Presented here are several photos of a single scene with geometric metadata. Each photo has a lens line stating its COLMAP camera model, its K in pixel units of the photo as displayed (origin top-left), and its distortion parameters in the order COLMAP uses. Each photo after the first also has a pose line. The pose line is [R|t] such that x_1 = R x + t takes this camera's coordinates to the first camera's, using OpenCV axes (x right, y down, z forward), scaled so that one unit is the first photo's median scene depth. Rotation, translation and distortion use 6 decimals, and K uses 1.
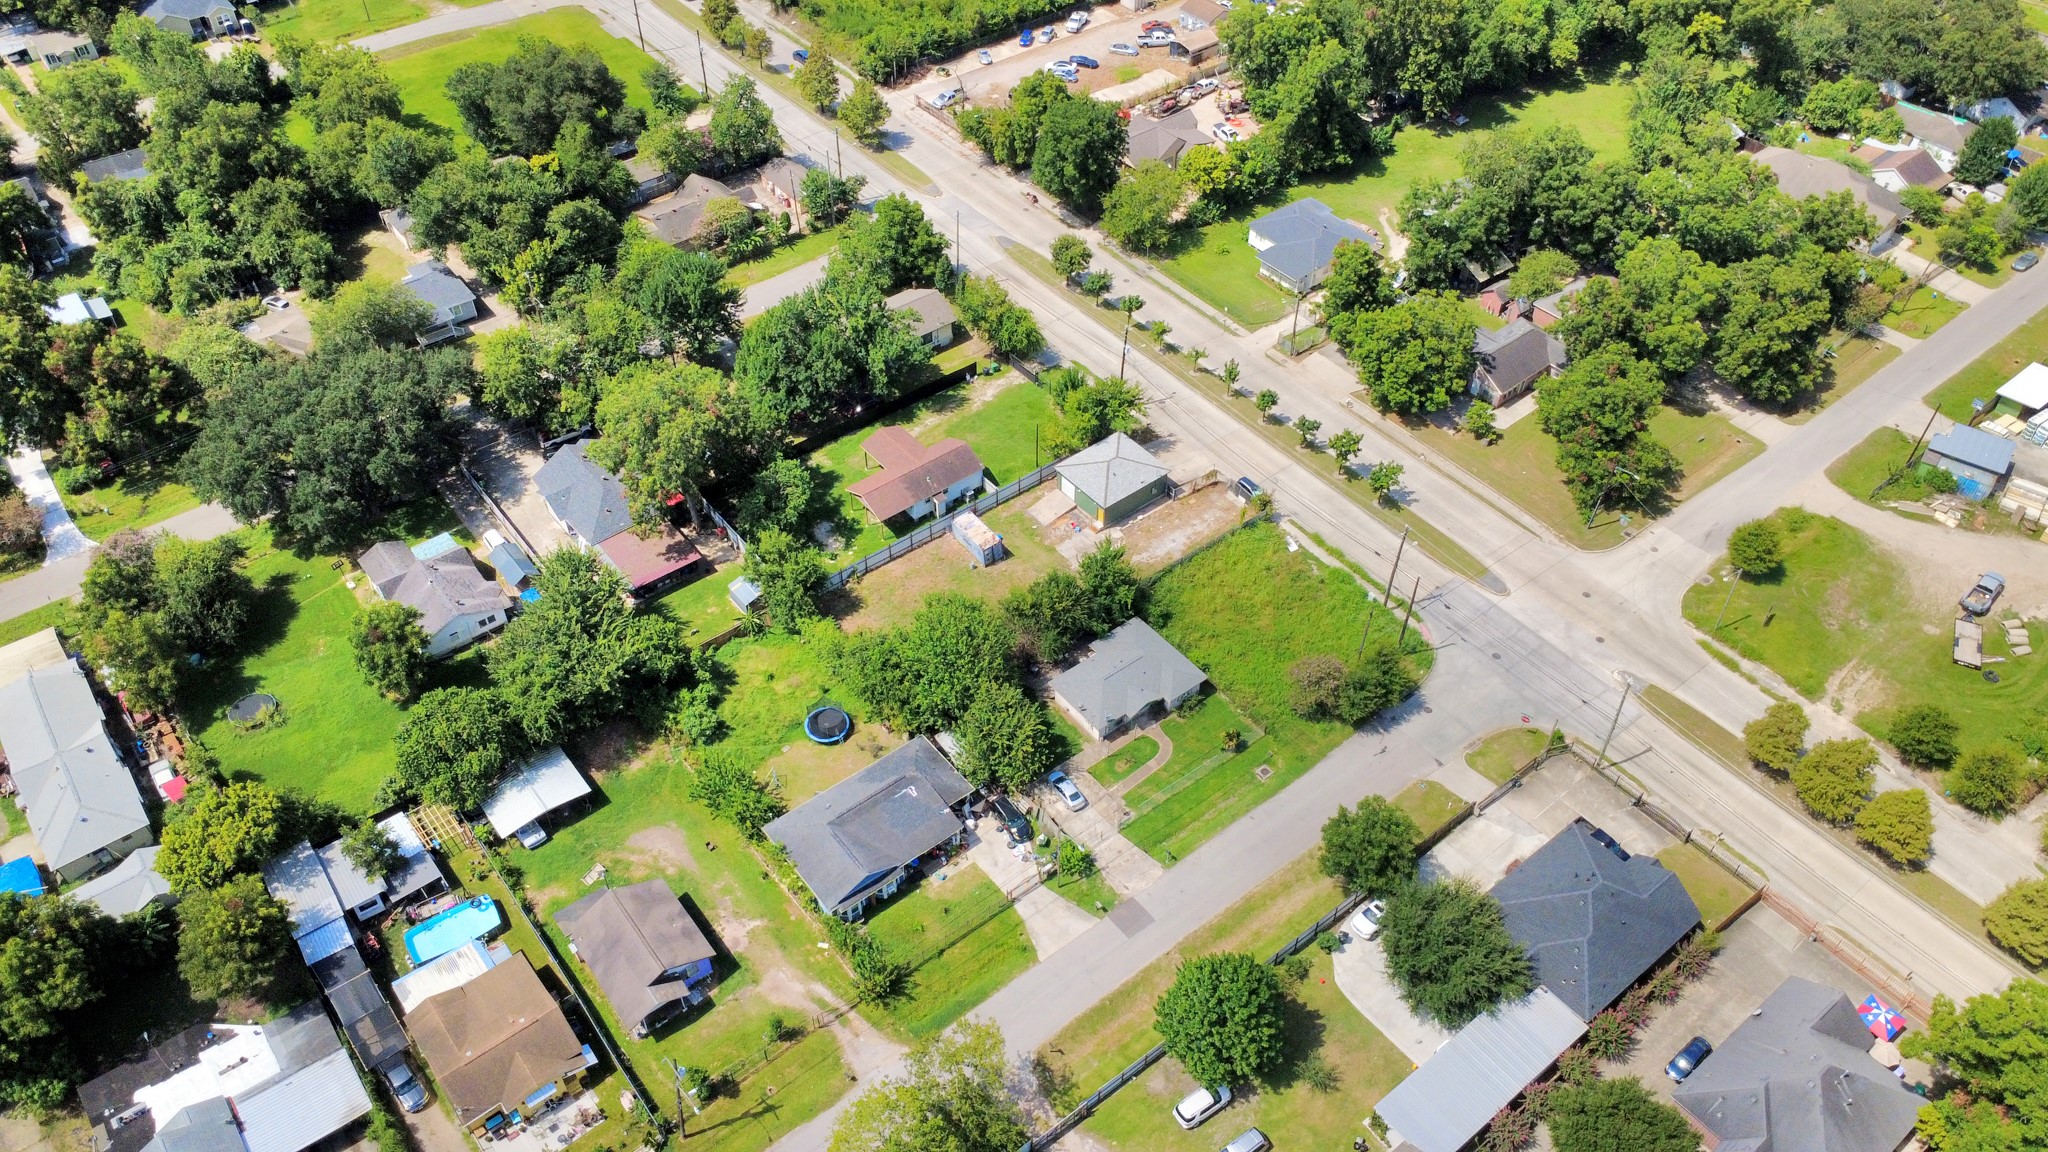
lens RADIAL K [[1493.2, 0, 1024.0], [0, 1493.2, 576.0], [0, 0, 1]] dist [0.005657, -0.003951]
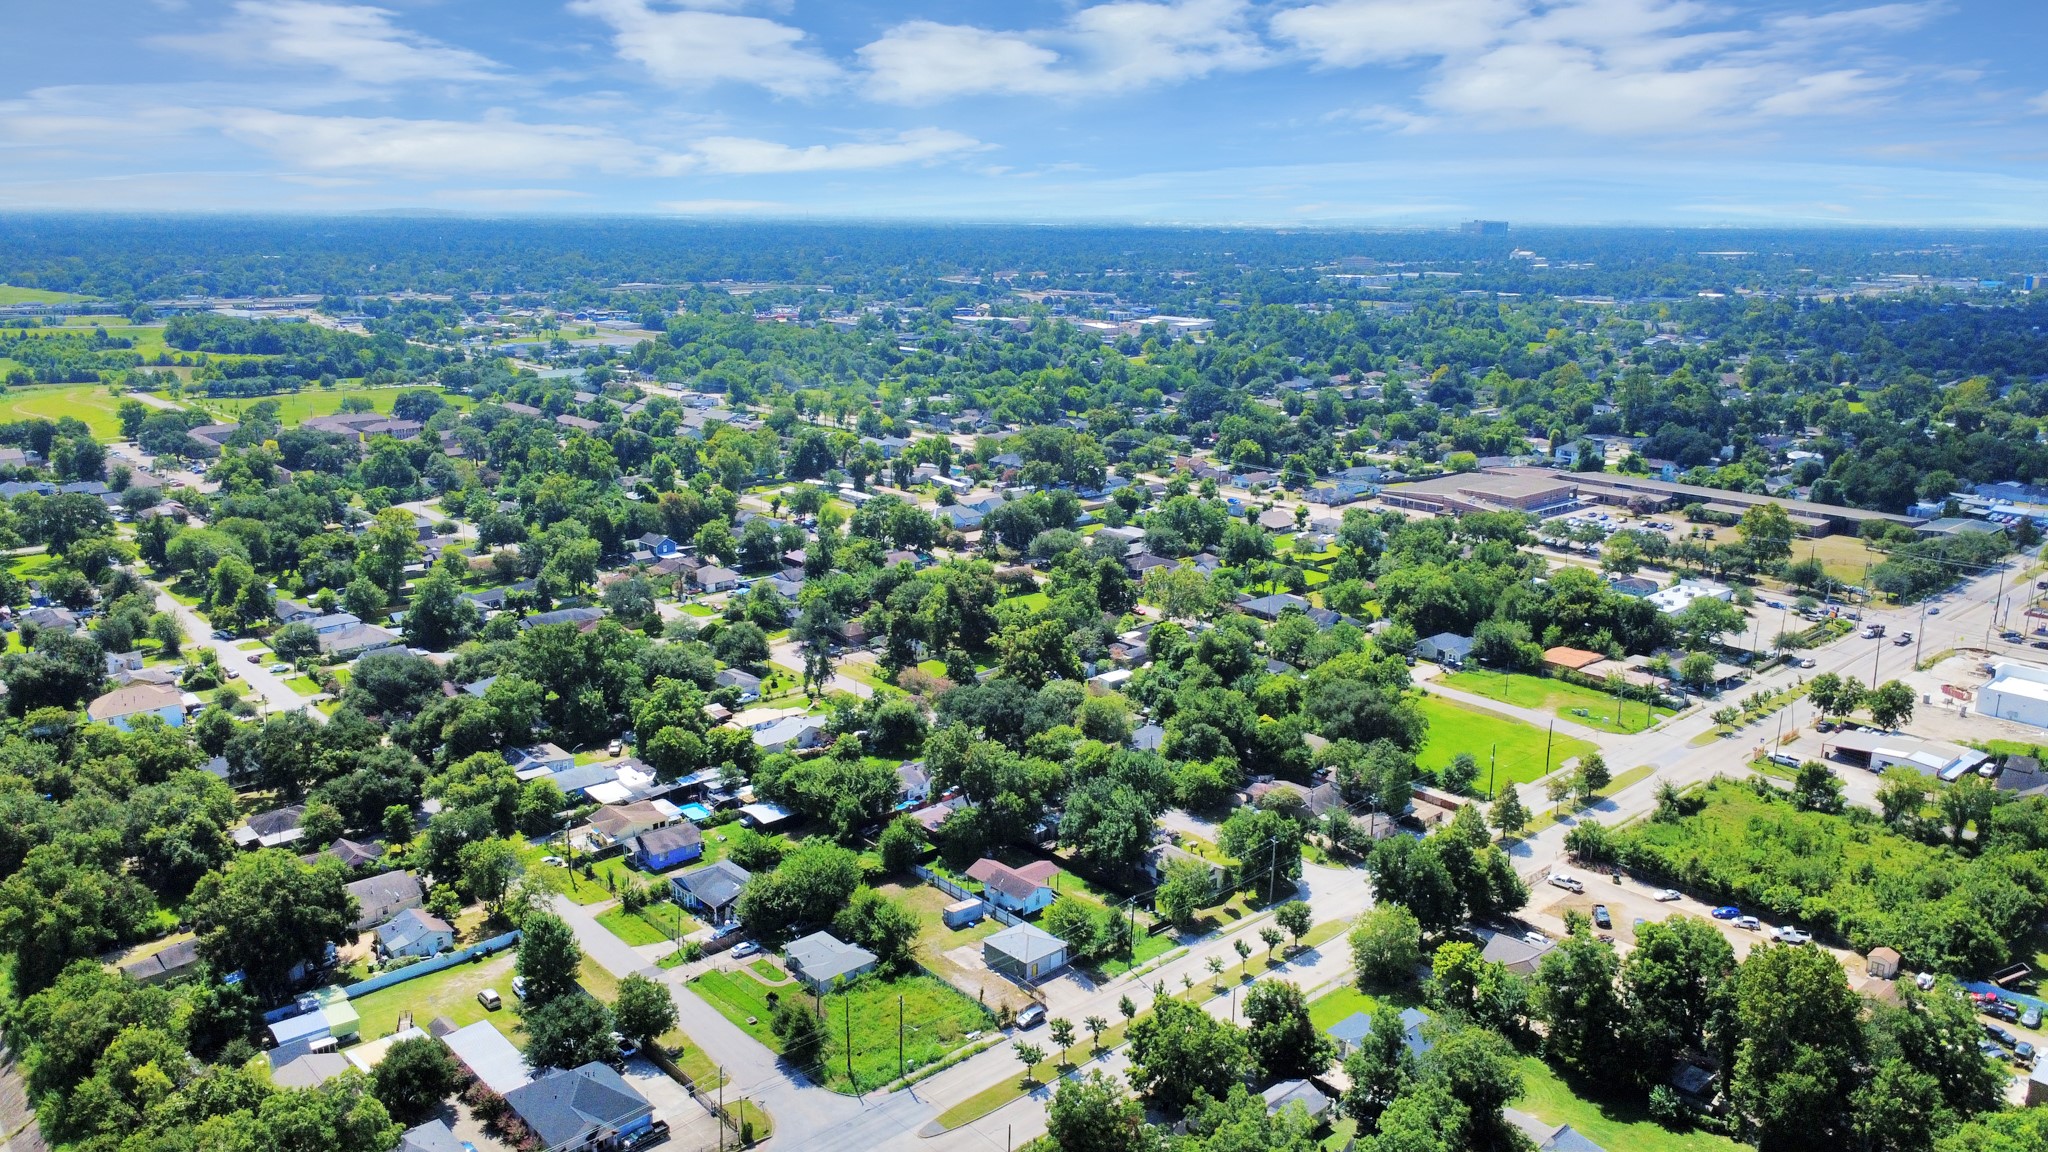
lens RADIAL K [[1493.2, 0, 1024.0], [0, 1493.2, 576.0], [0, 0, 1]] dist [0.005657, -0.003951]
pose [[0.066480, 0.238345, -0.968902, 1.288284], [-0.705889, 0.697533, 0.123156, -0.468383], [0.705196, 0.675750, 0.214617, 0.492824]]
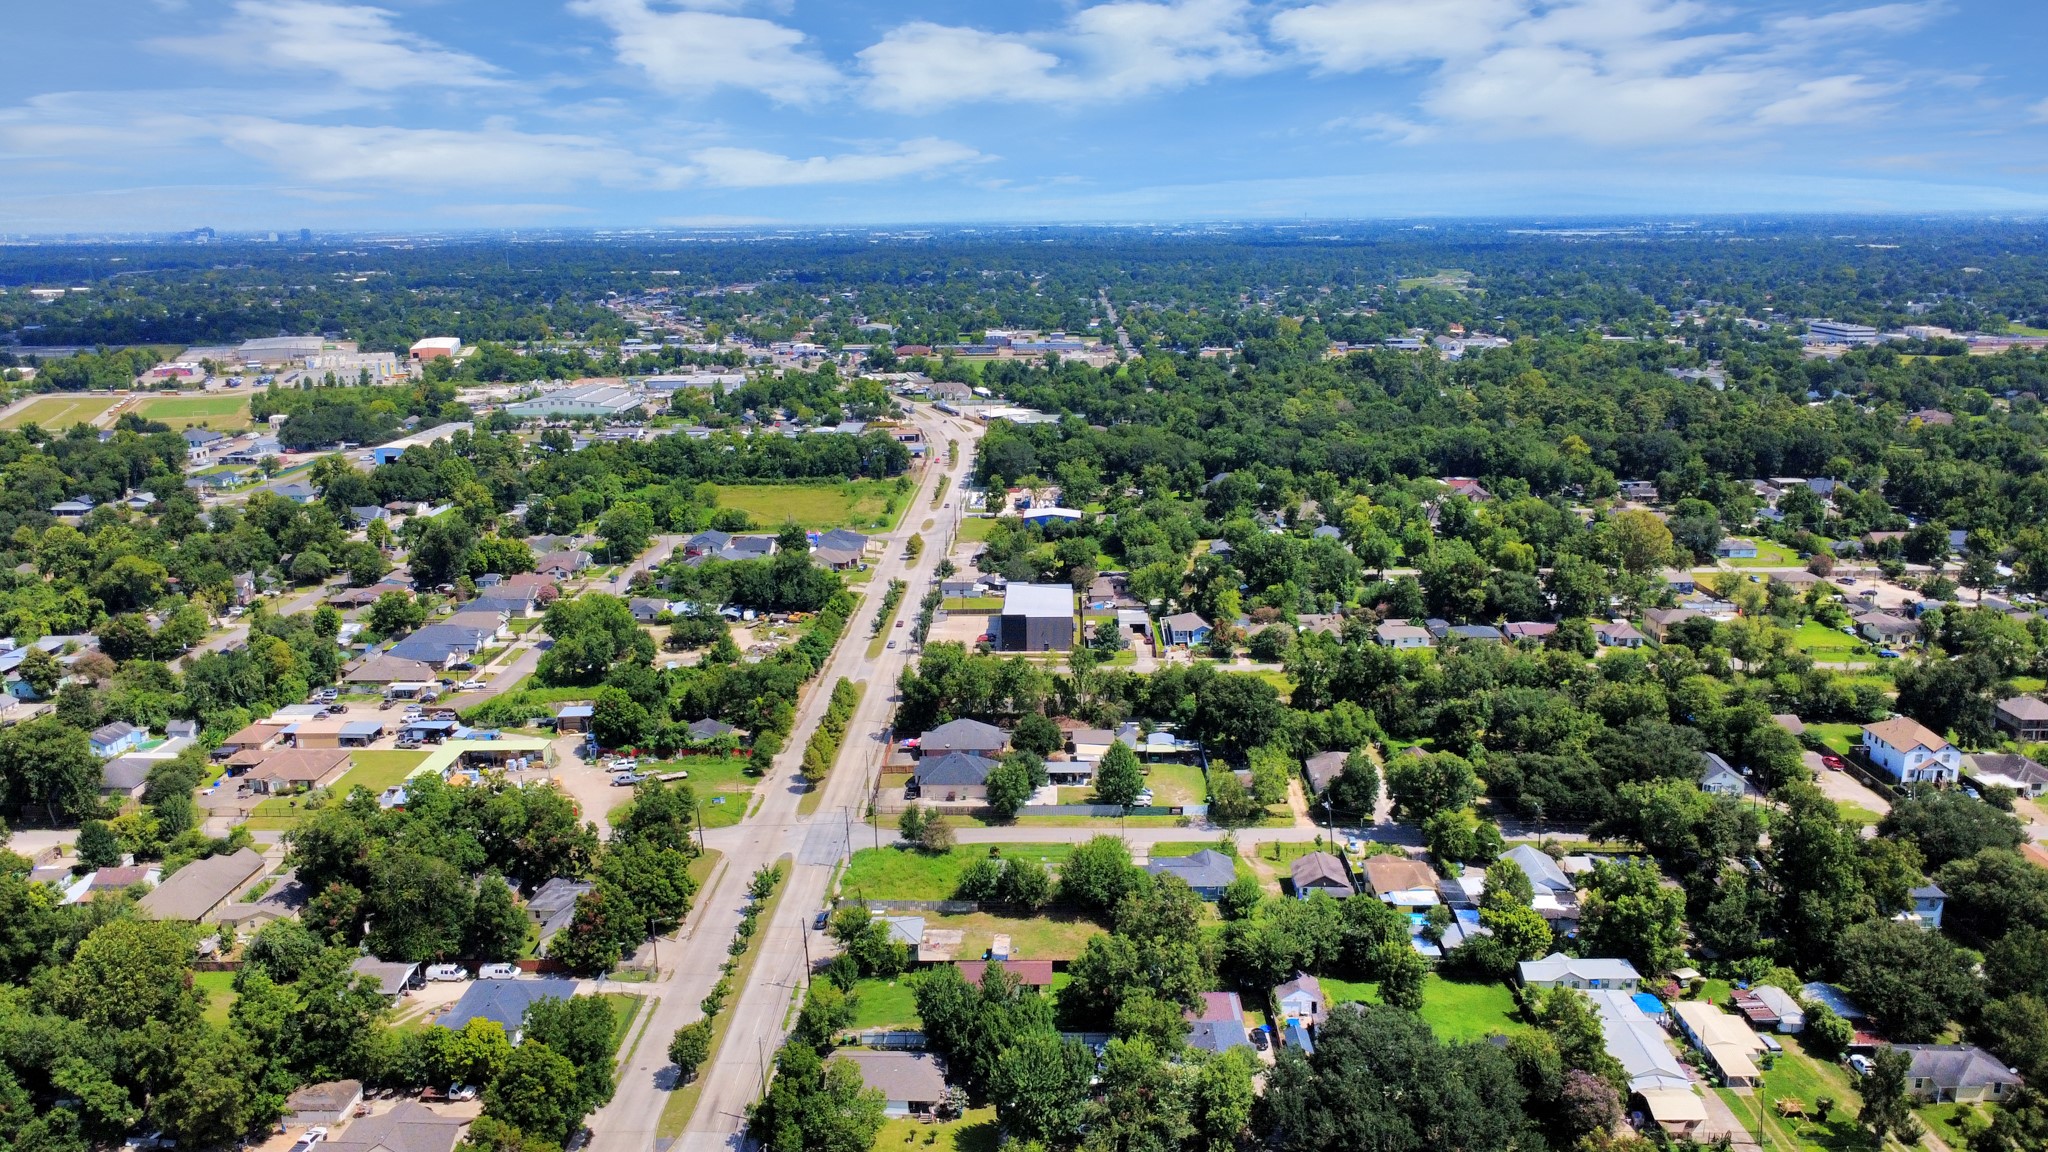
lens RADIAL K [[1493.2, 0, 1024.0], [0, 1493.2, 576.0], [0, 0, 1]] dist [0.005657, -0.003951]
pose [[-0.773428, -0.141483, 0.617893, -0.851239], [0.452336, 0.559698, 0.694356, -1.169773], [-0.444073, 0.816530, -0.368888, 1.195509]]
